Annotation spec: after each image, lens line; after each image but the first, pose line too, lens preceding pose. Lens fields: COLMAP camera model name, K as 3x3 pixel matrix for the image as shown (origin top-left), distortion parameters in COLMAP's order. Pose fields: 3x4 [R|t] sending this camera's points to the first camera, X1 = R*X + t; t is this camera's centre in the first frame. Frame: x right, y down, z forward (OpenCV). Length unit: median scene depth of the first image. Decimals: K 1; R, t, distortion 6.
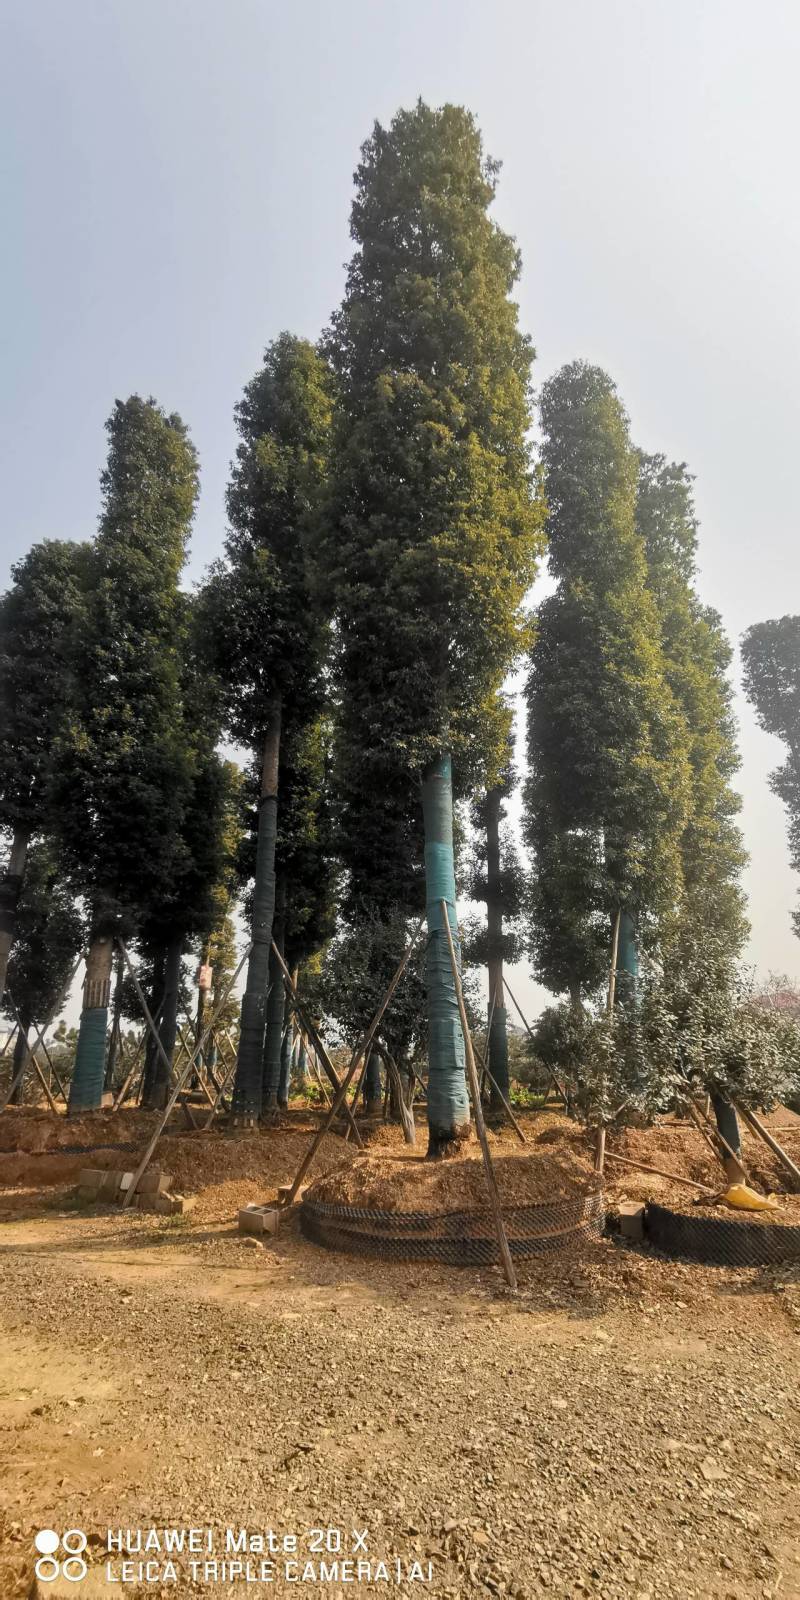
lens RADIAL K [[734.7, 0, 400.0], [0, 734.7, 800.0], [0, 0, 1]] dist [-0.000472, -0.000449]
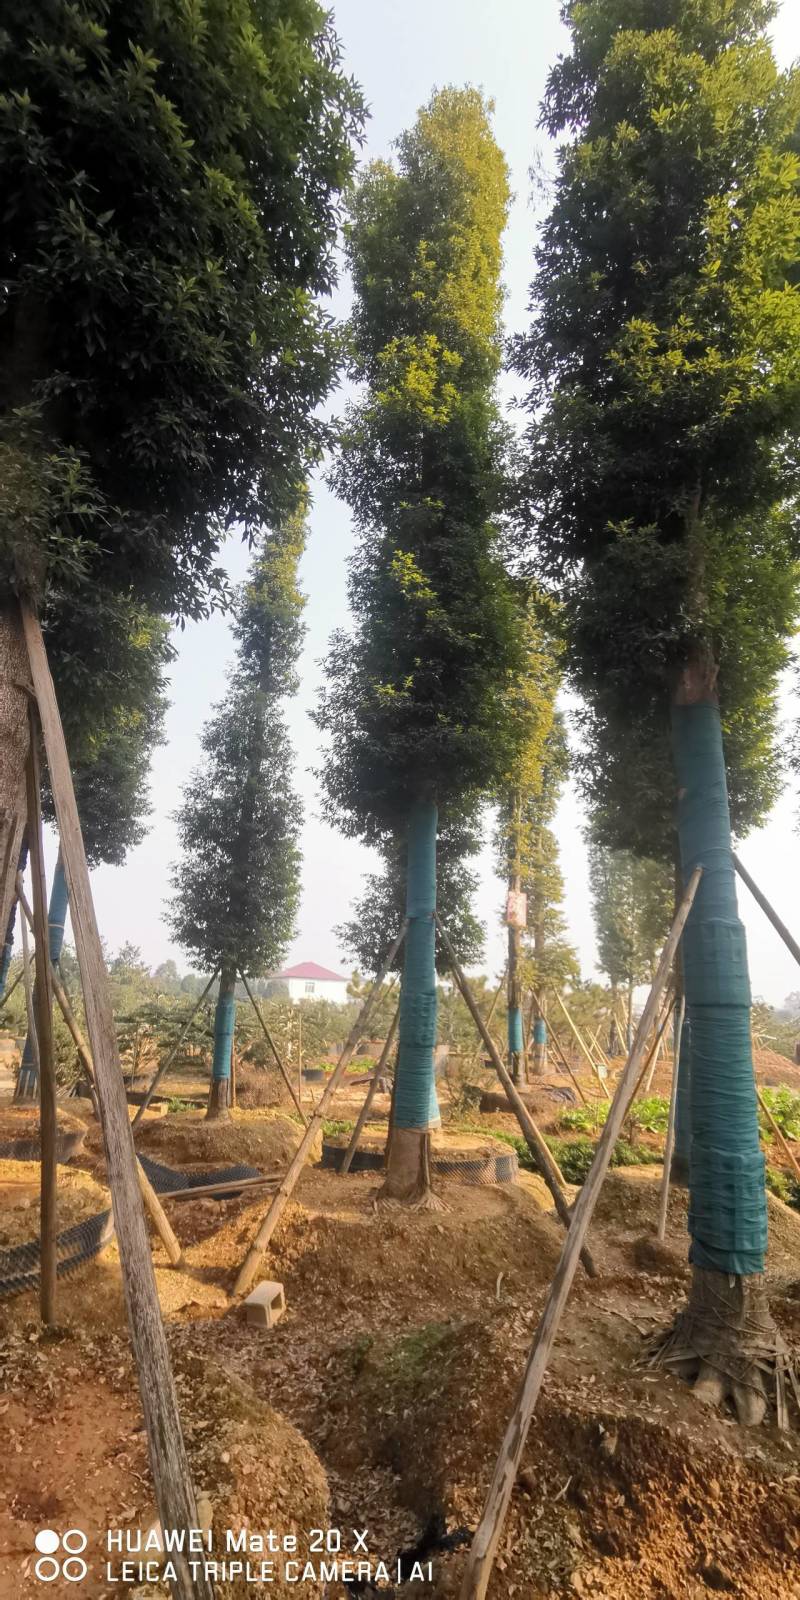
lens RADIAL K [[734.7, 0, 400.0], [0, 734.7, 800.0], [0, 0, 1]] dist [-0.000472, -0.000449]
pose [[0.909202, -0.070694, -0.410311, -0.089580], [0.094655, 0.994771, 0.038352, 0.112390], [0.405454, -0.073708, 0.911139, 0.388130]]
